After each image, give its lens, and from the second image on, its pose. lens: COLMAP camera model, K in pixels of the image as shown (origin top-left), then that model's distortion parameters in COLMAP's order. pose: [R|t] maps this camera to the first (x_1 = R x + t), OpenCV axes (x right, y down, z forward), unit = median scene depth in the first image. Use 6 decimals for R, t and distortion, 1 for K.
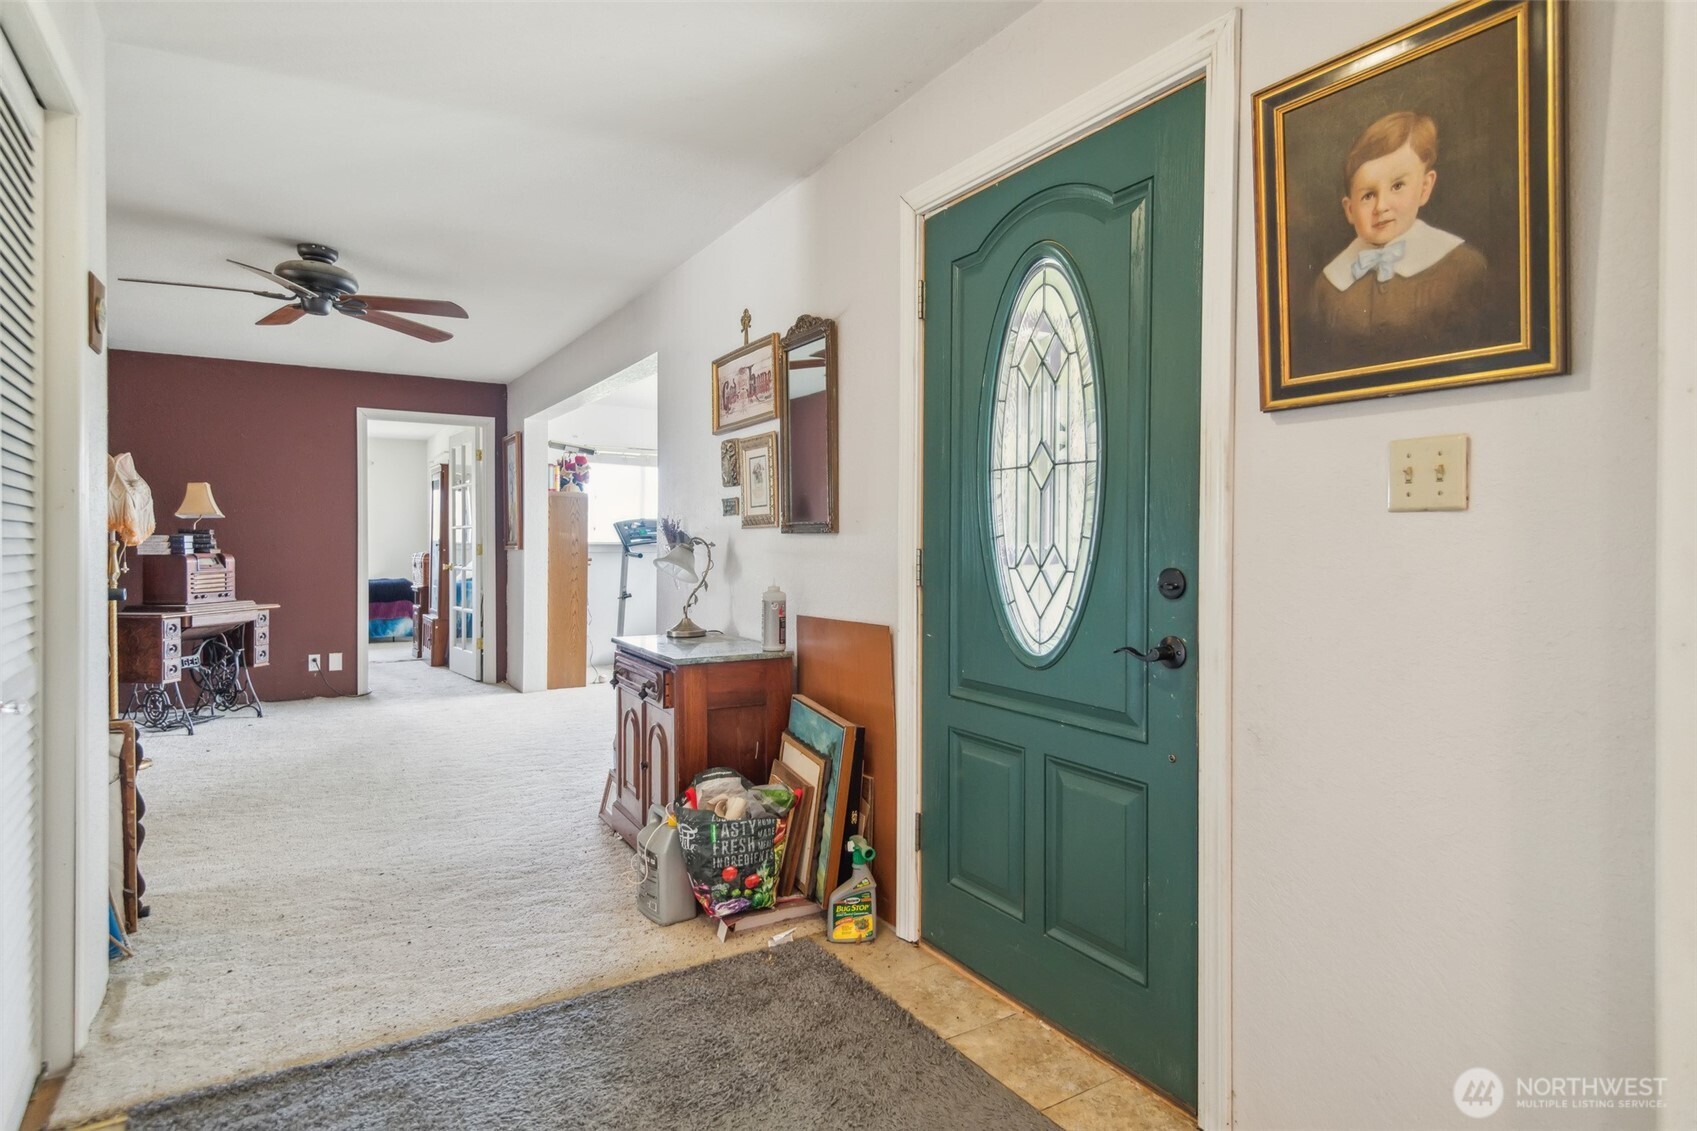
lens RADIAL K [[892.6, 0, 872.3], [0, 892.6, 549.2], [0, 0, 1]] dist [0.028602, 0.000878]
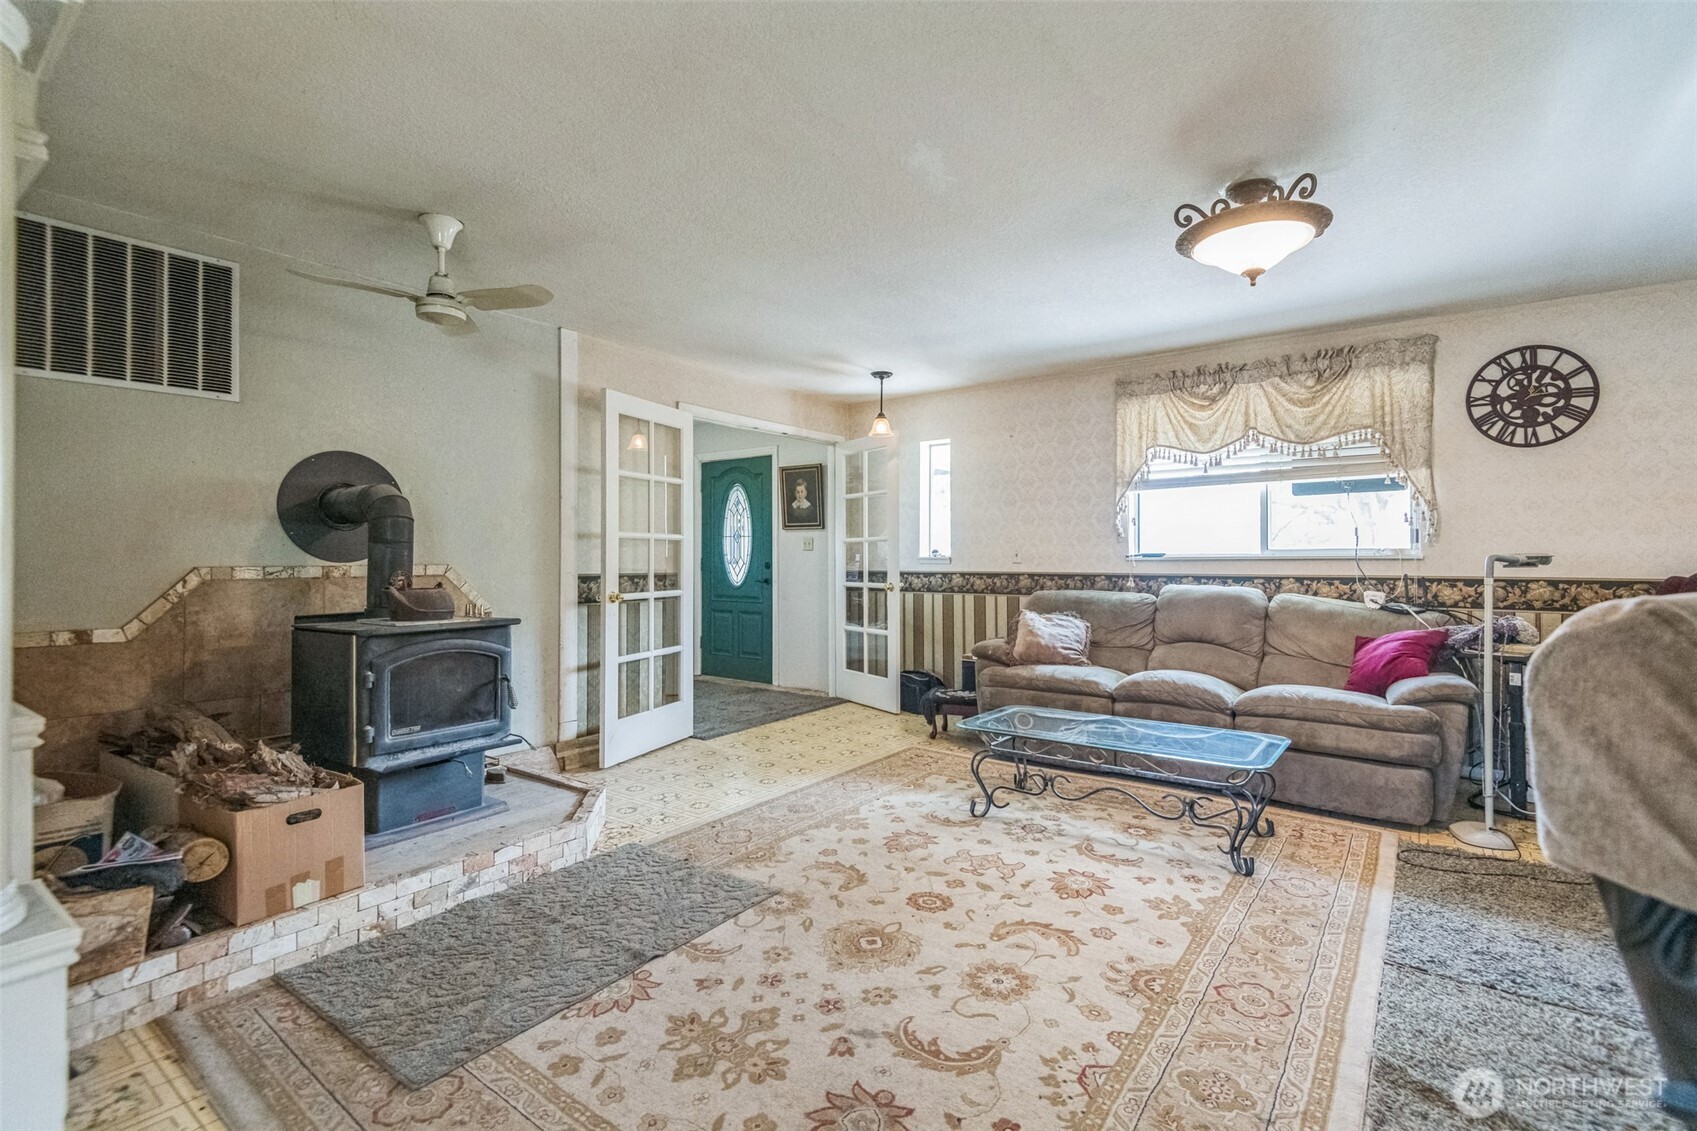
lens RADIAL K [[769.0, 0, 855.0], [0, 769.0, 551.7], [0, 0, 1]] dist [0.027353, -0.006065]
pose [[0.935125, -0.003746, 0.354297, -0.178510], [0.008464, 0.999895, -0.011770, 0.005452], [-0.354216, 0.014005, 0.935059, -0.796608]]
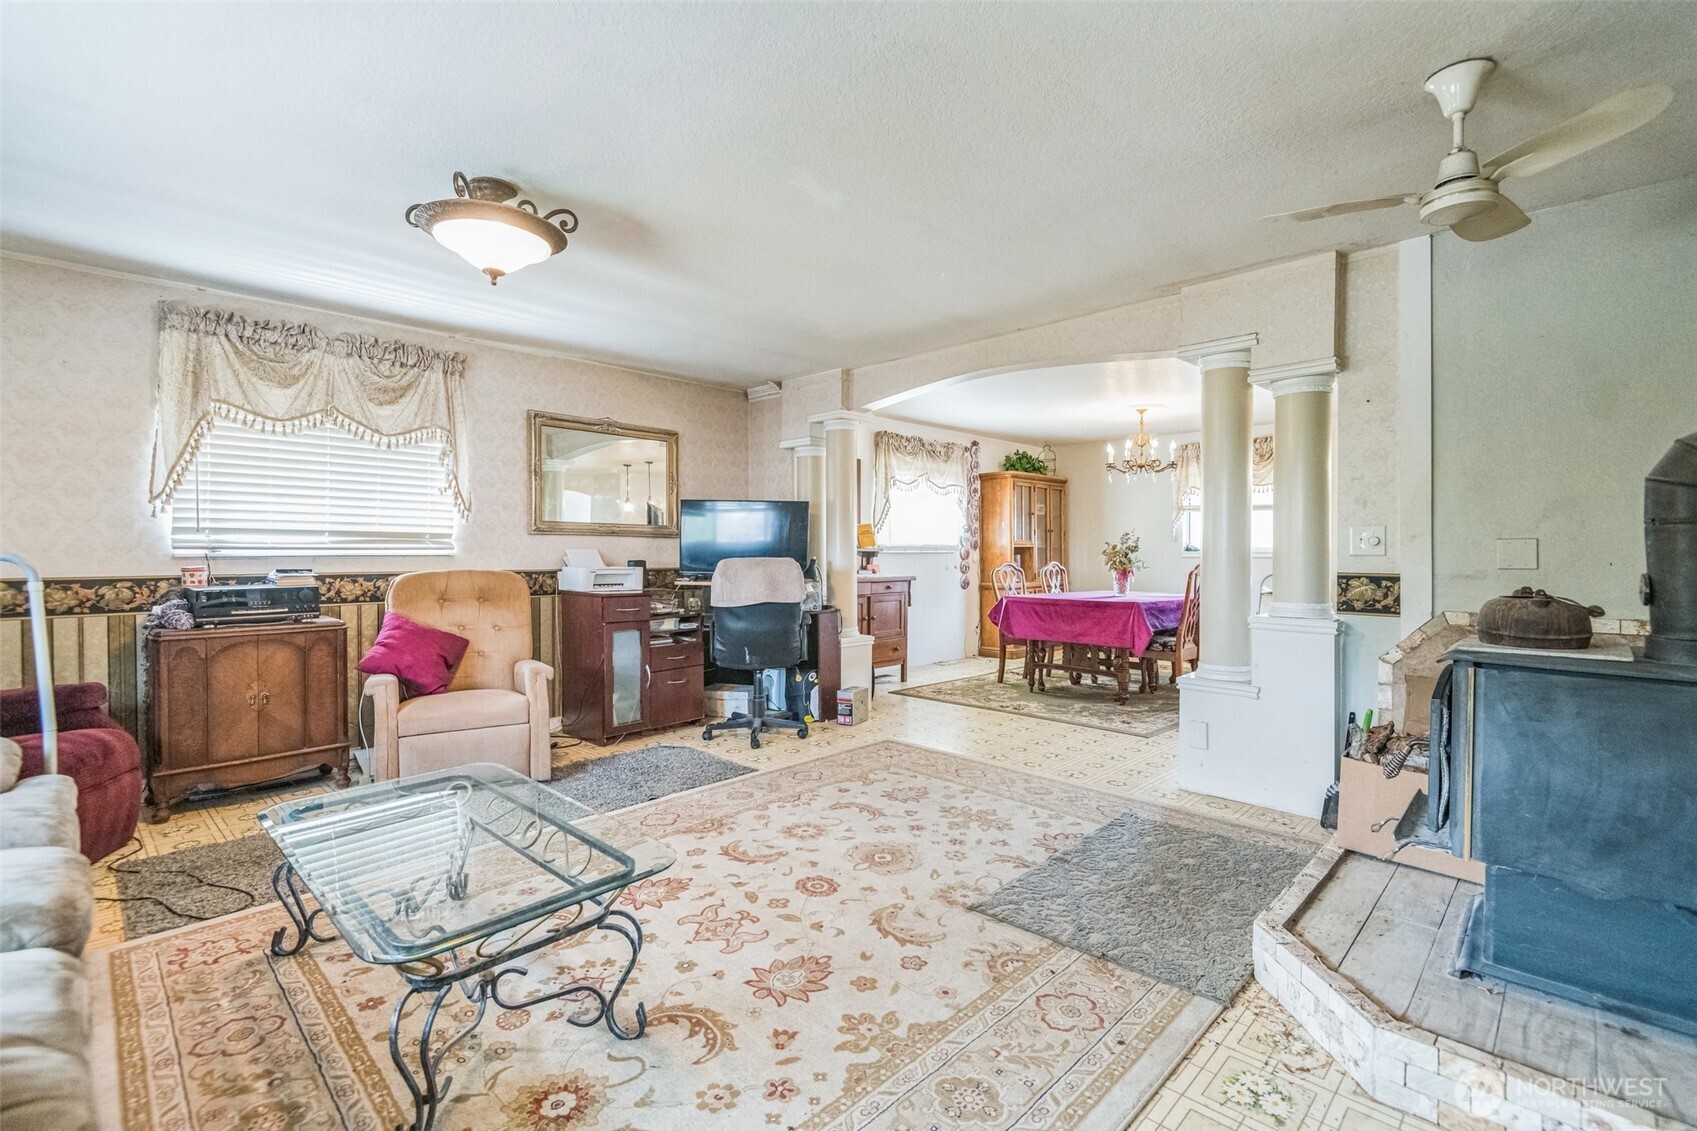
lens RADIAL K [[769.0, 0, 845.6], [0, 769.0, 559.1], [0, 0, 1]] dist [0.027353, -0.006065]
pose [[-0.975143, 0.000296, -0.221578, 0.084358], [-0.004421, 0.999774, 0.020793, -0.000788], [0.221534, 0.021255, -0.974921, -0.004727]]
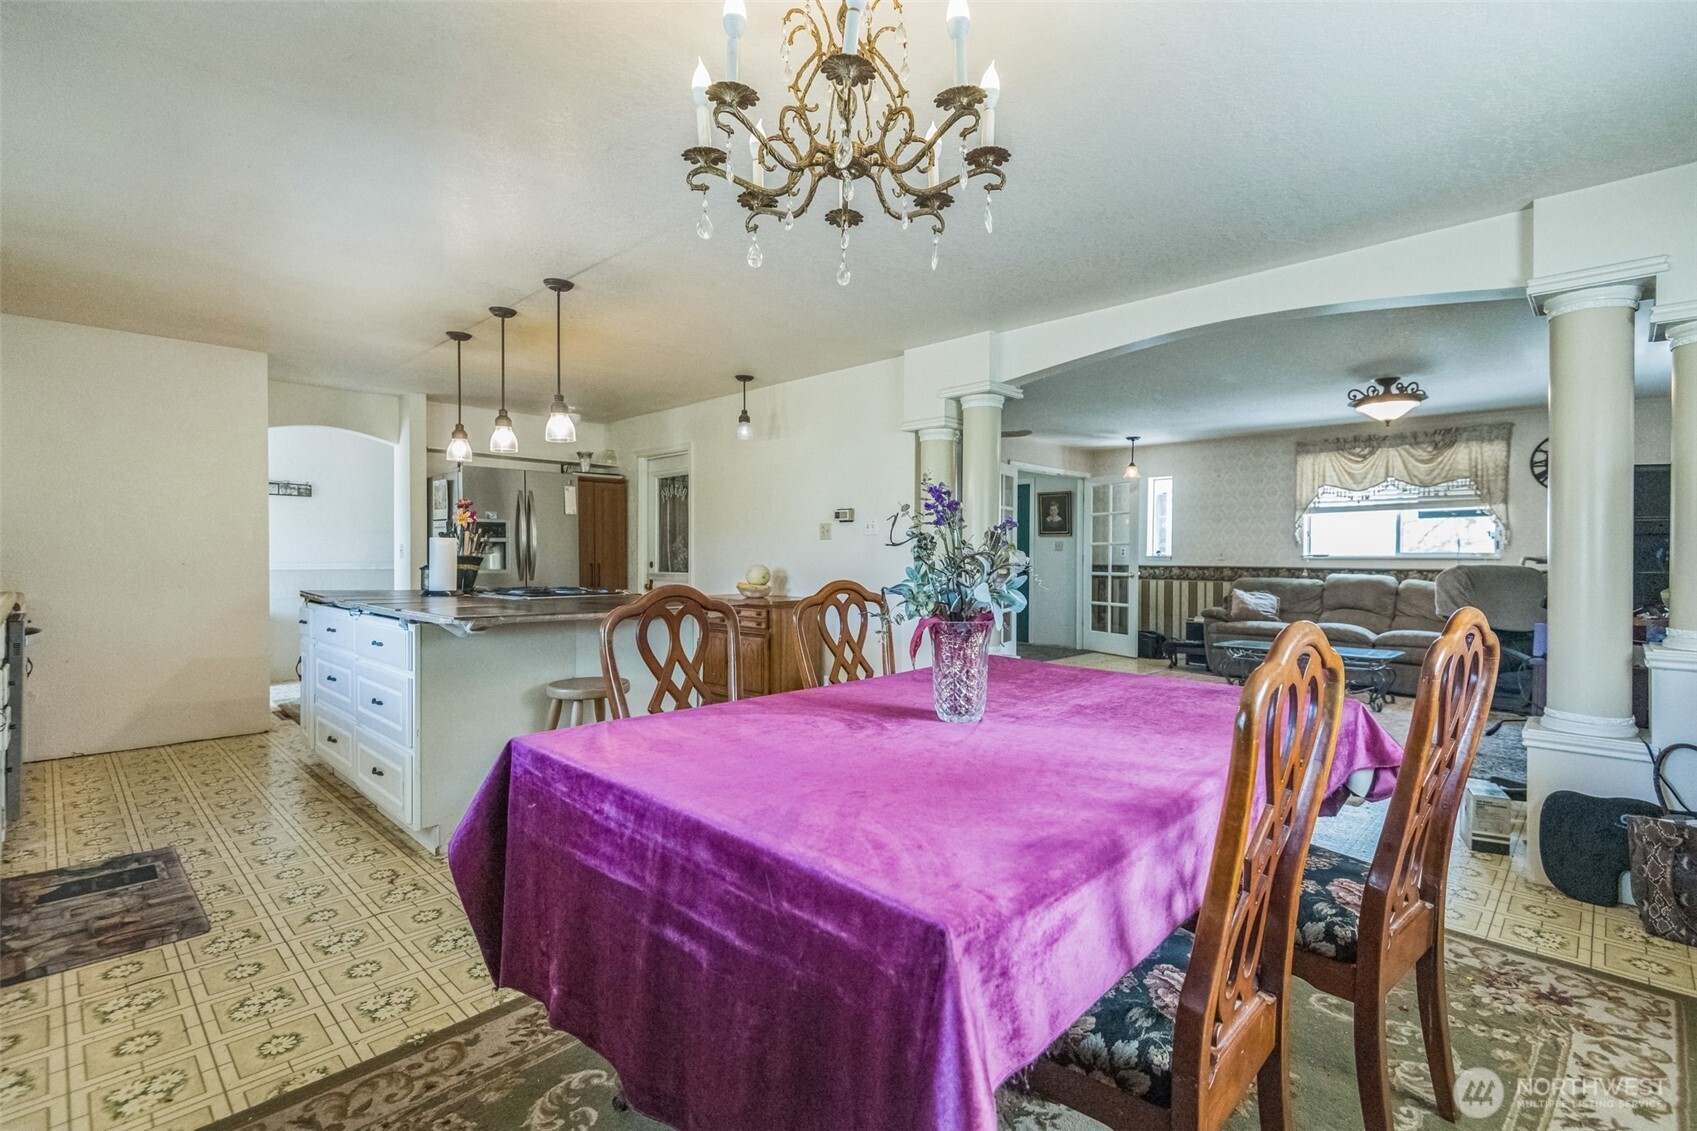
lens RADIAL K [[769.0, 0, 863.0], [0, 769.0, 560.5], [0, 0, 1]] dist [0.027353, -0.006065]
pose [[0.975915, 0.001443, 0.218145, -0.581893], [-0.001456, 0.999999, -0.000104, 0.011284], [-0.218145, -0.000216, 0.975916, -1.199831]]
